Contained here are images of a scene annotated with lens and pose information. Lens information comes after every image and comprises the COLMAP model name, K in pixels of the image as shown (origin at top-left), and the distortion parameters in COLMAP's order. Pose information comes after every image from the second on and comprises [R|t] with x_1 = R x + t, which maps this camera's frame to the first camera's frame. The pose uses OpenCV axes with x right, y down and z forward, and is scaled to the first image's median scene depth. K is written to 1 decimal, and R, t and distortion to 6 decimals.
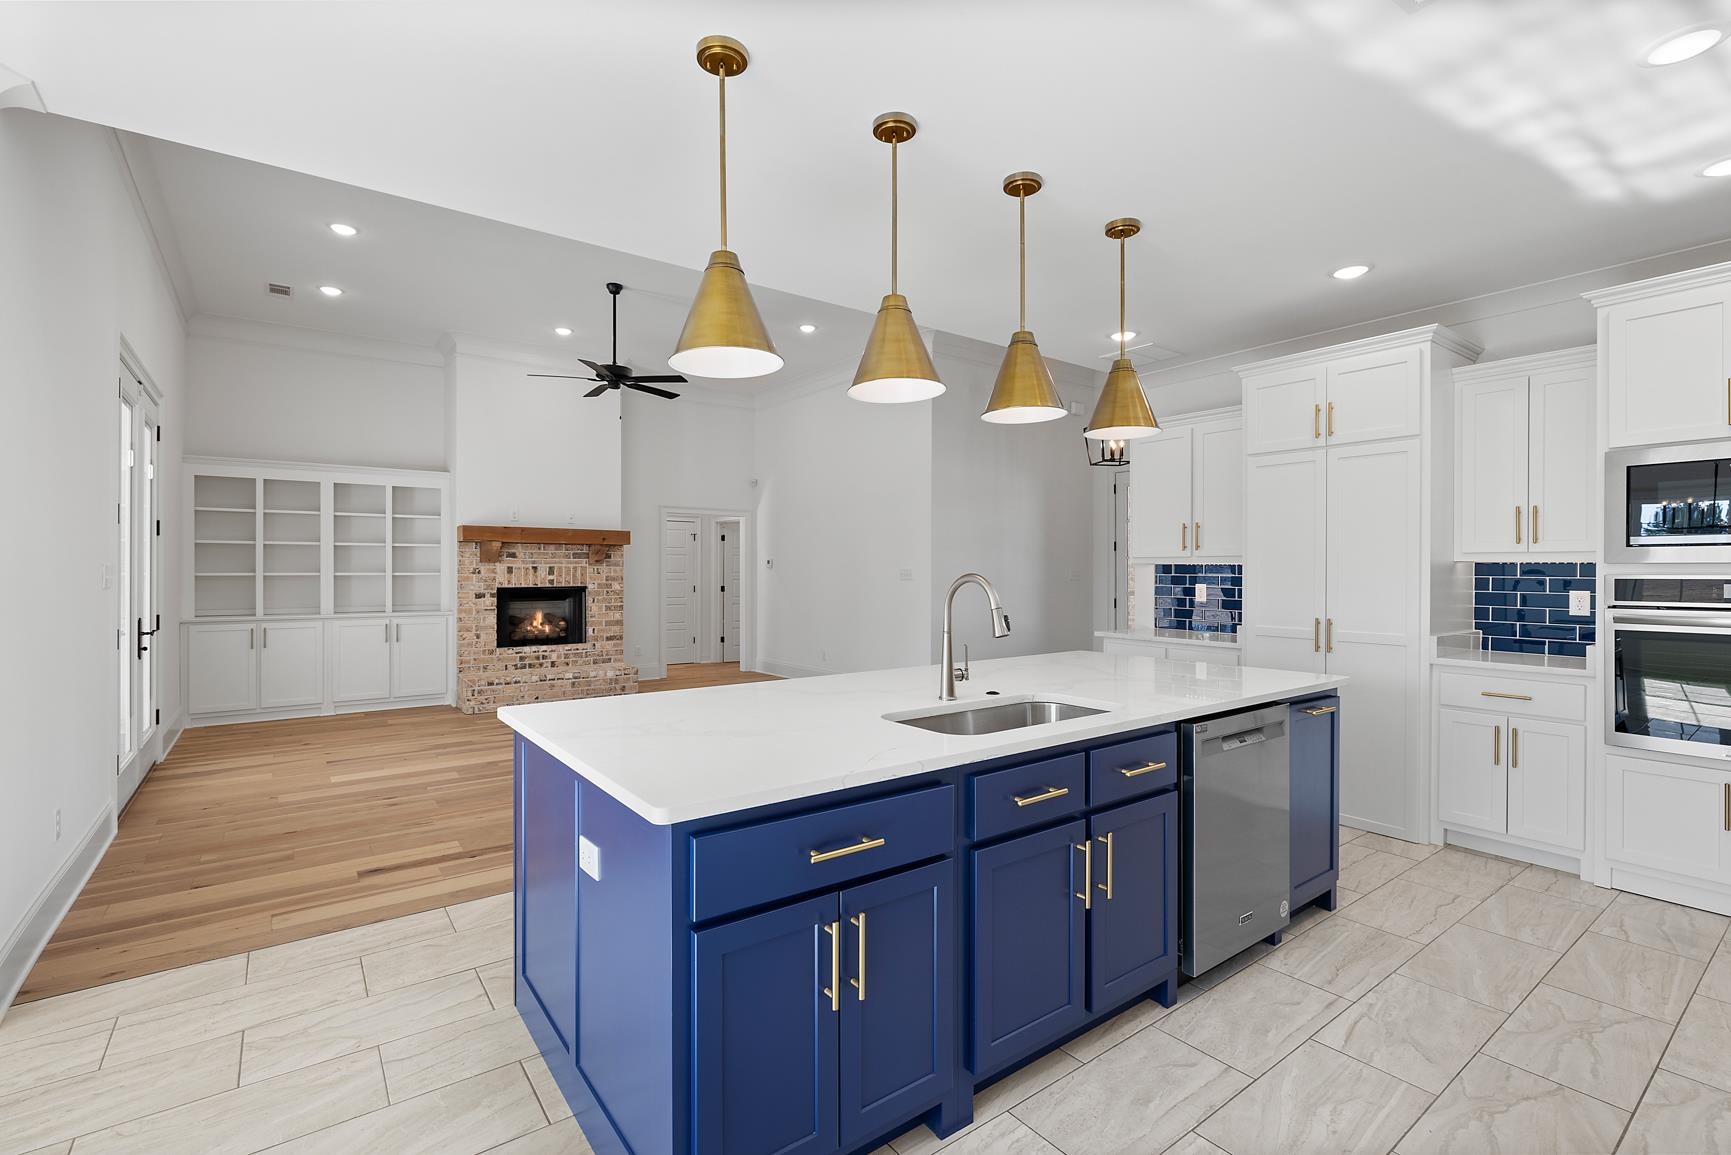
lens RADIAL K [[780.2, 0, 861.6], [0, 780.2, 573.0], [0, 0, 1]] dist [-0.002815, 0.000312]
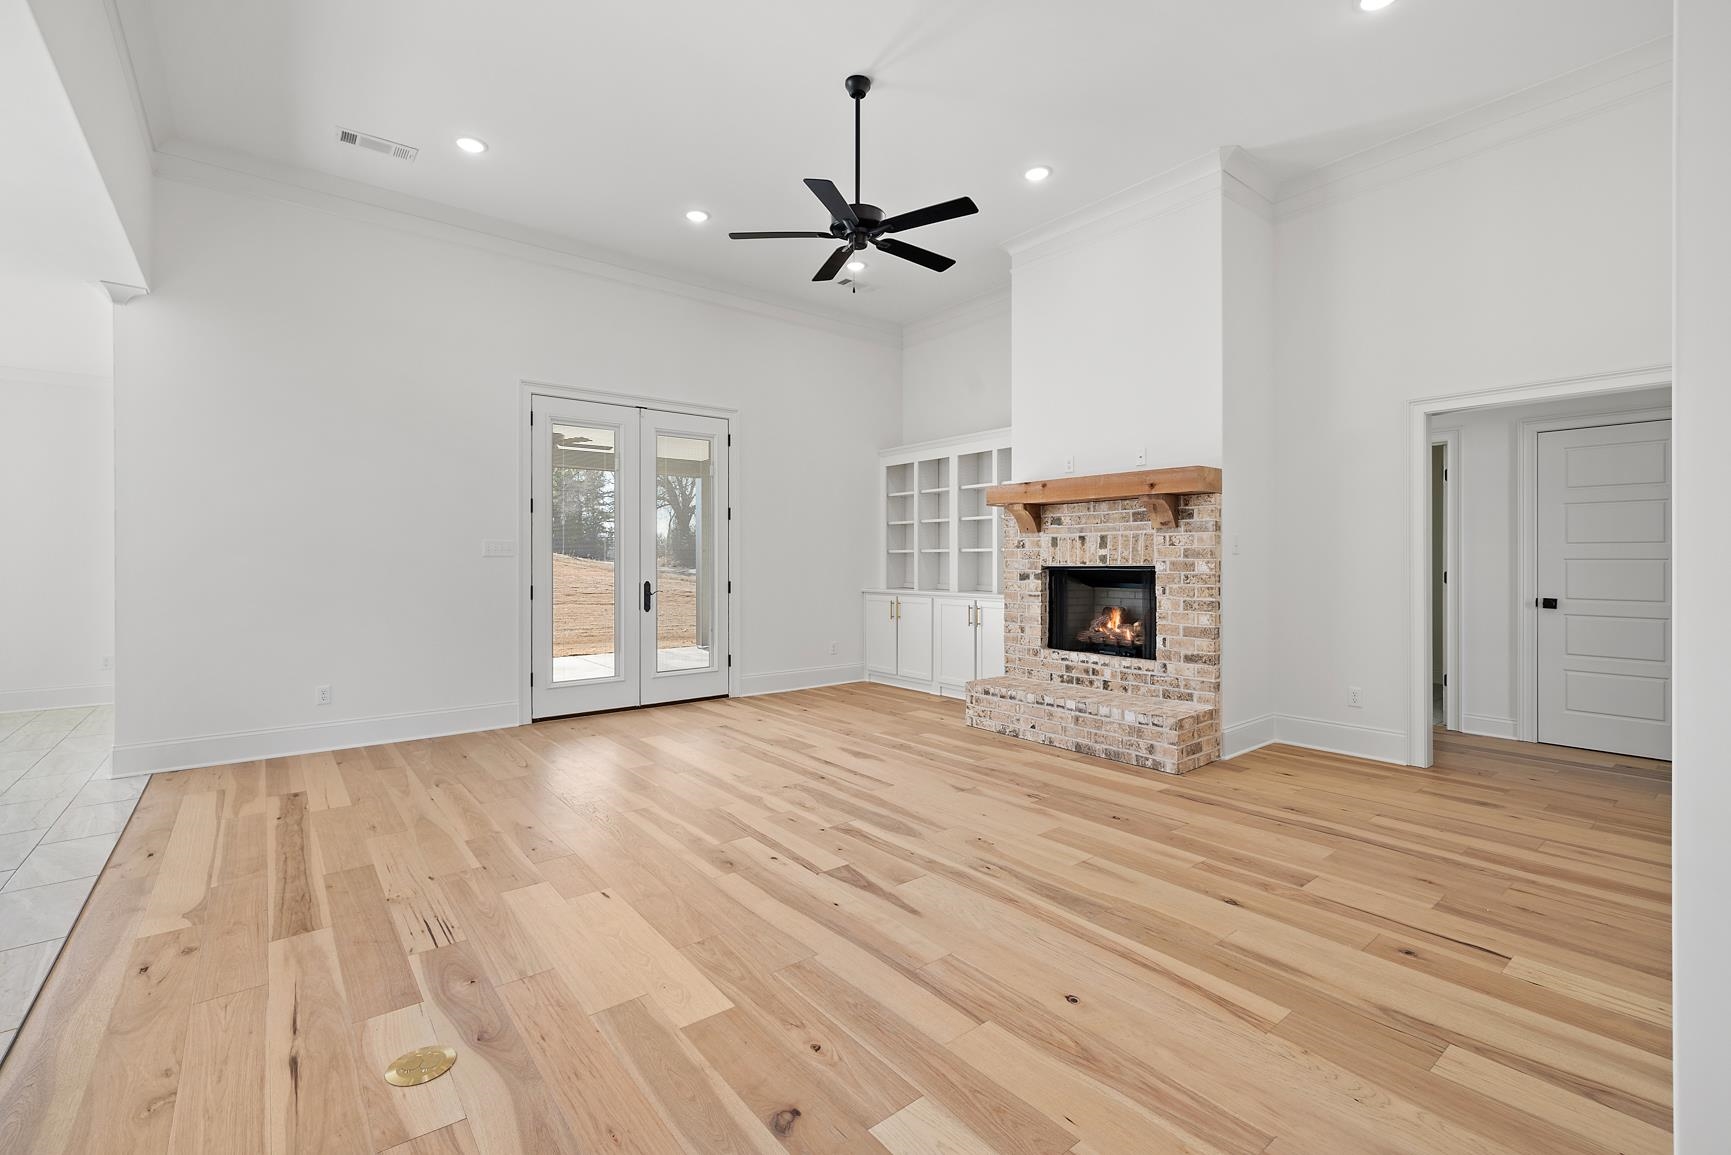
lens RADIAL K [[753.8, 0, 857.8], [0, 753.8, 560.9], [0, 0, 1]] dist [0.002881, 0.000011]
pose [[0.030849, 0.000610, -0.999524, 0.235473], [0.000112, 1.000000, 0.000614, 0.013192], [0.999524, -0.000131, 0.030848, 0.797939]]
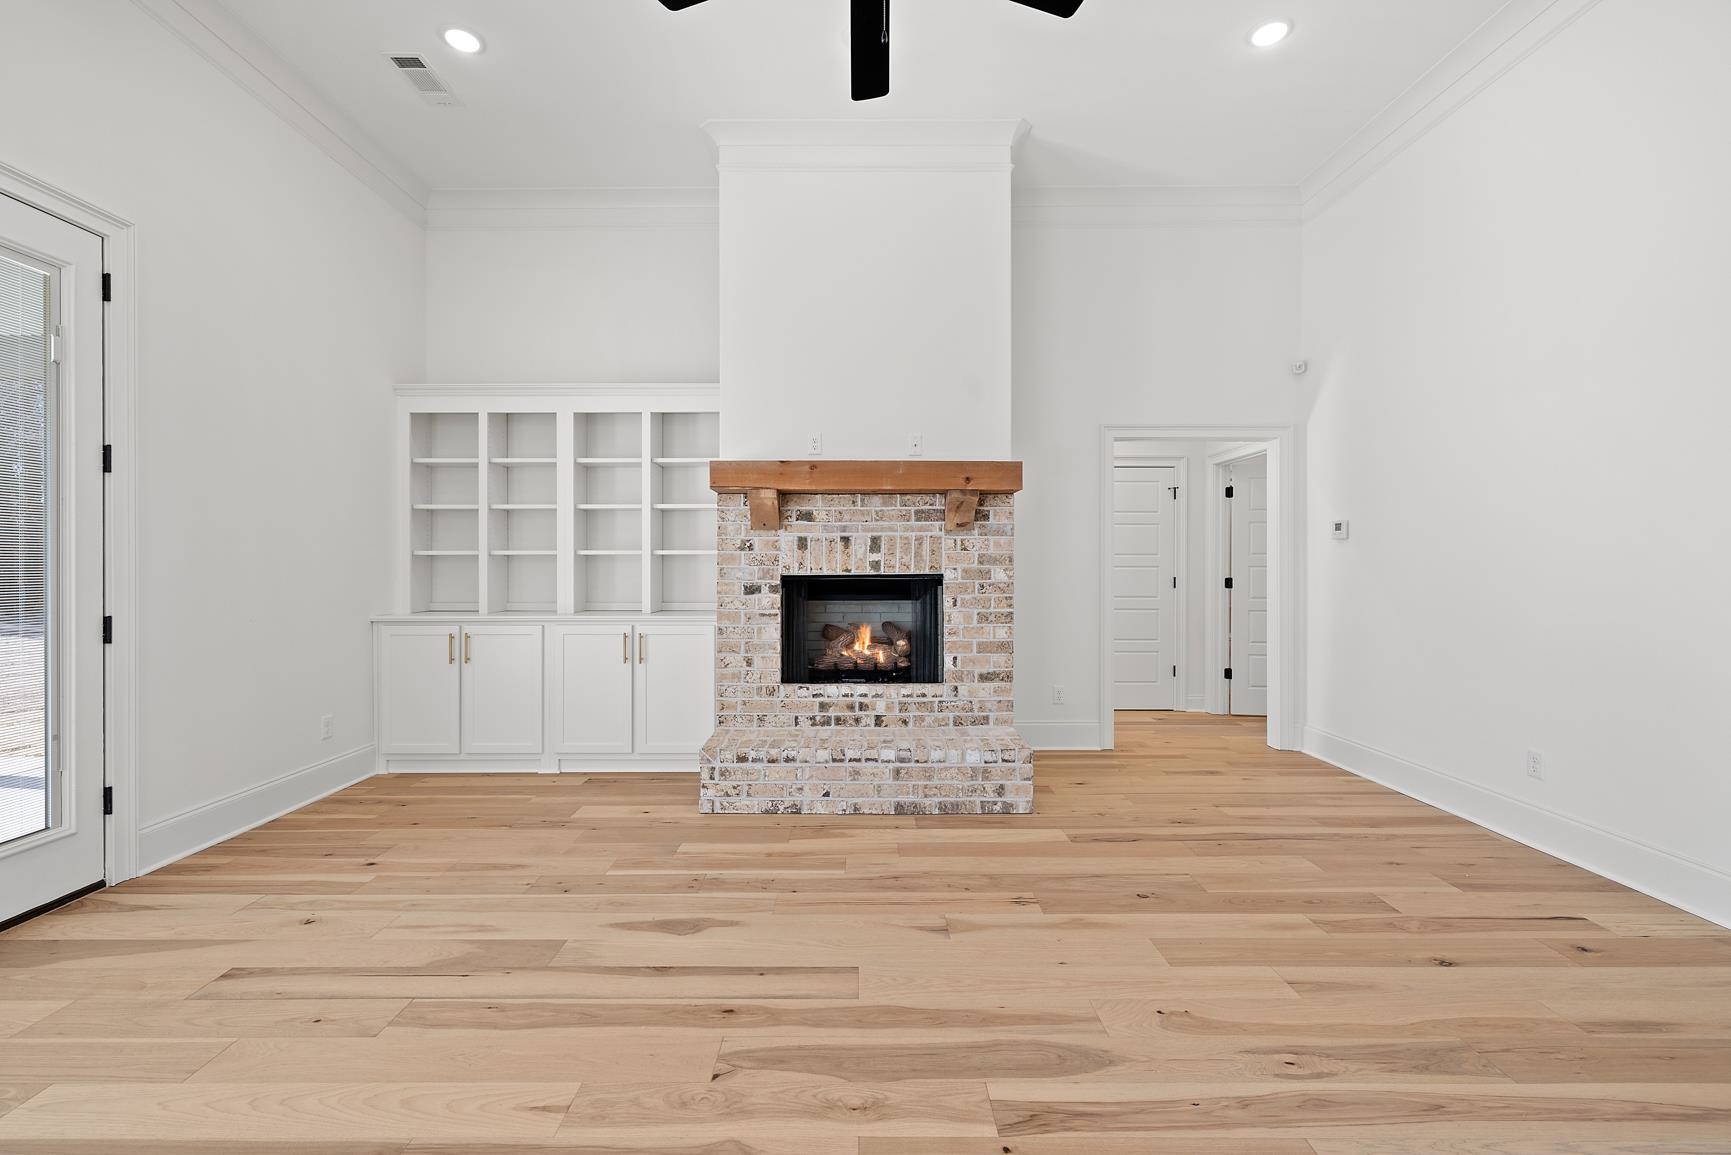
lens RADIAL K [[731.3, 0, 859.2], [0, 731.3, 570.2], [0, 0, 1]] dist [0.001003, 0.000235]
pose [[0.803381, 0.001844, -0.595462, -0.114170], [0.000237, 0.999994, 0.003416, 0.013369], [0.595465, -0.002886, 0.803376, 0.612298]]
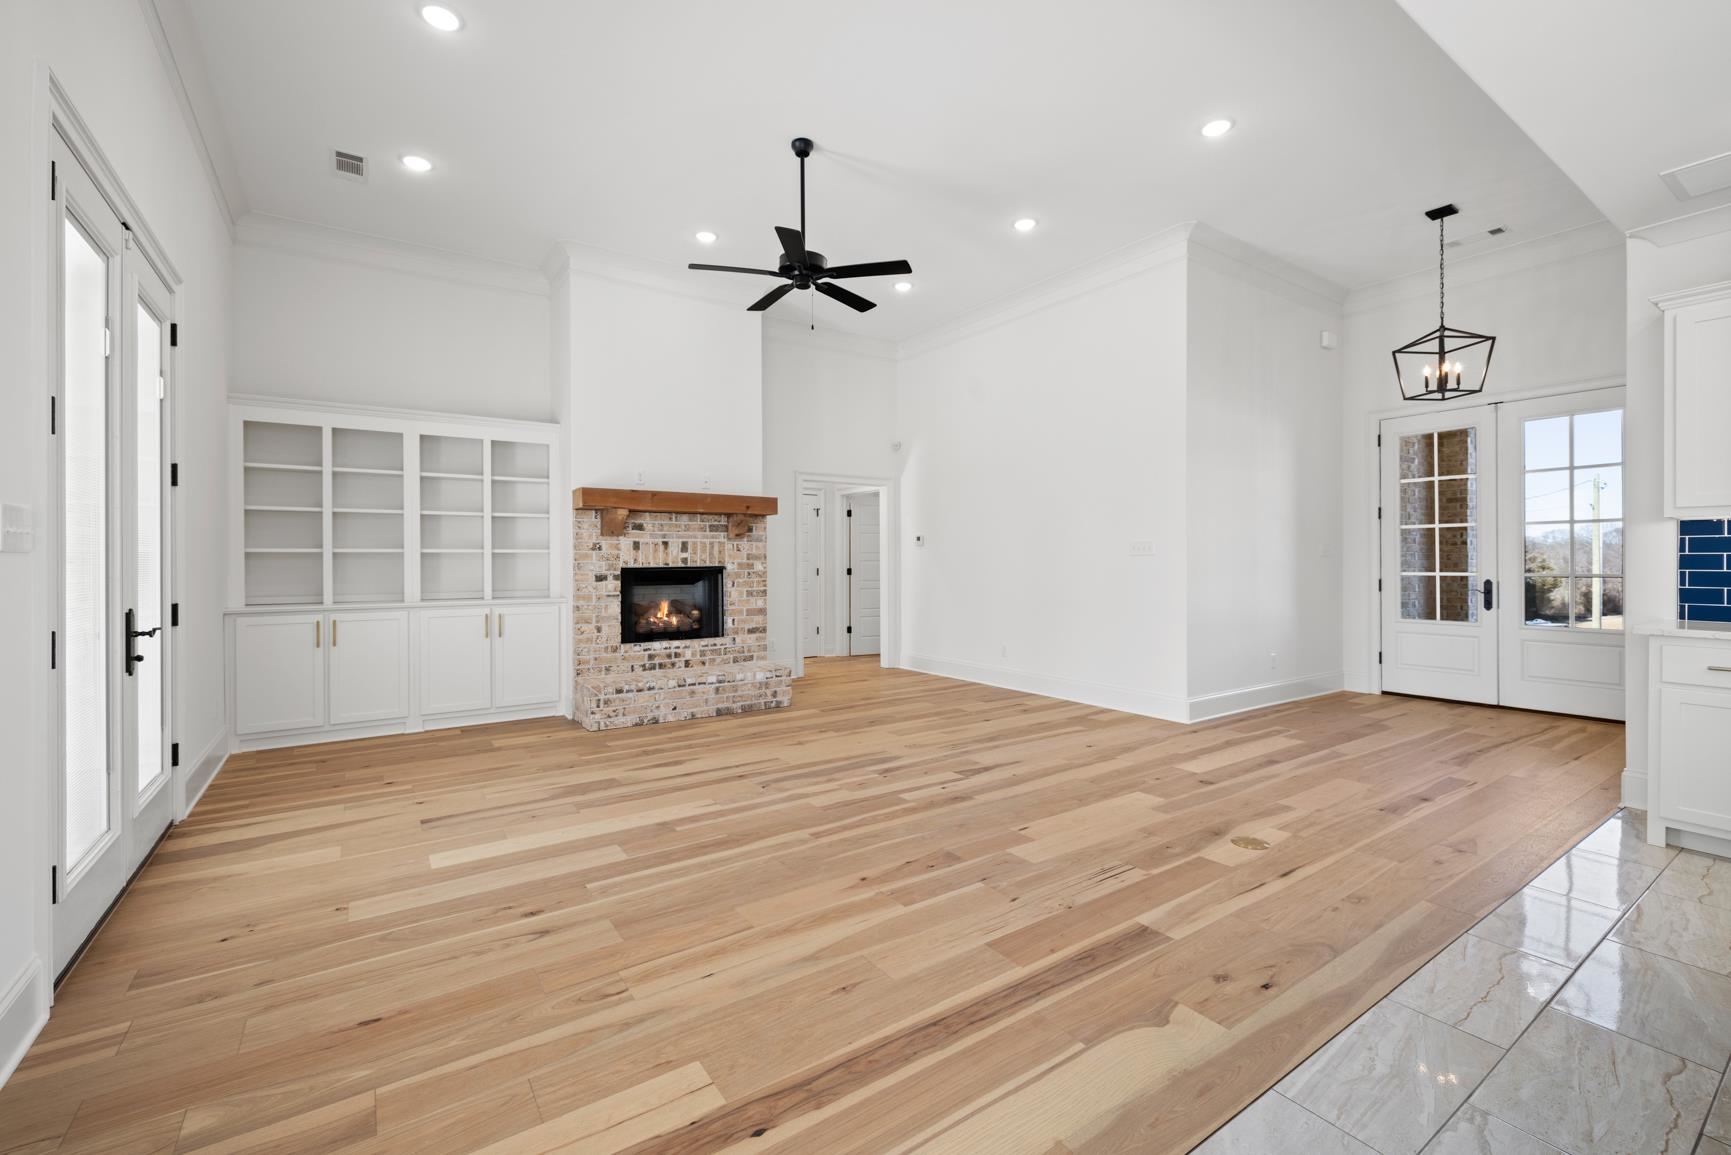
lens RADIAL K [[731.2, 0, 857.8], [0, 731.2, 563.9], [0, 0, 1]] dist [0.000610, -0.000229]
pose [[0.999131, -0.004615, -0.041426, -0.195260], [0.004721, 0.999986, 0.002457, 0.014029], [0.041414, -0.002650, 0.999139, 0.266509]]
